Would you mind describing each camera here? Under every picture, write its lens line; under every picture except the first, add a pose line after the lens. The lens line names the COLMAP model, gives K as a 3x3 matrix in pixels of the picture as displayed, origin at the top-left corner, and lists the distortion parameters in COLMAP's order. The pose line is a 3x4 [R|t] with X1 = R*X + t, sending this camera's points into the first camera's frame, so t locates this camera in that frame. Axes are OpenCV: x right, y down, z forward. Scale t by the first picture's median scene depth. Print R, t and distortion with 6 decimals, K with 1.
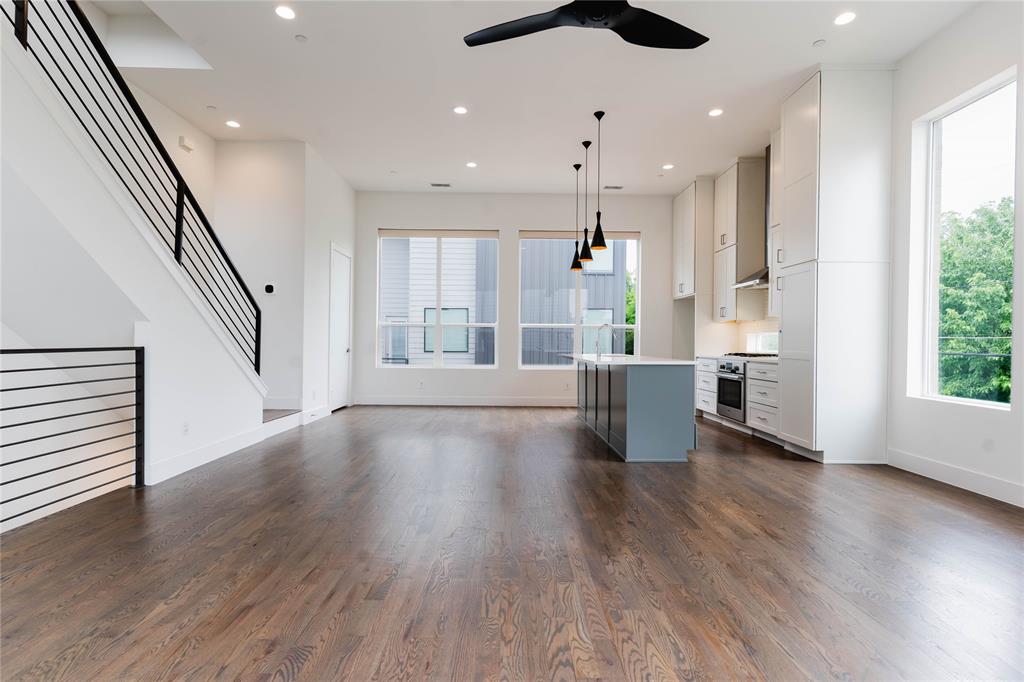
lens RADIAL K [[489.1, 0, 512.0], [0, 489.1, 341.0], [0, 0, 1]] dist [0.011279, 0.000258]
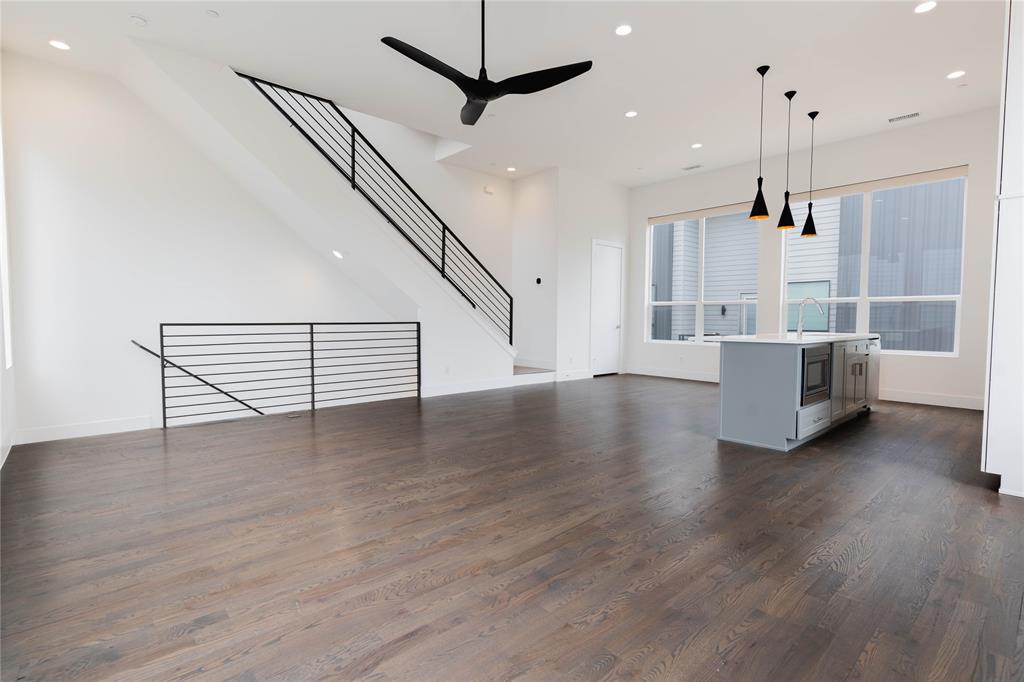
lens RADIAL K [[489.1, 0, 512.0], [0, 489.1, 341.0], [0, 0, 1]] dist [0.011279, 0.000258]
pose [[0.666938, 0.031378, -0.744452, 0.603333], [0.001198, 0.999066, 0.043183, 0.003304], [0.745112, -0.029692, 0.666278, 0.027930]]
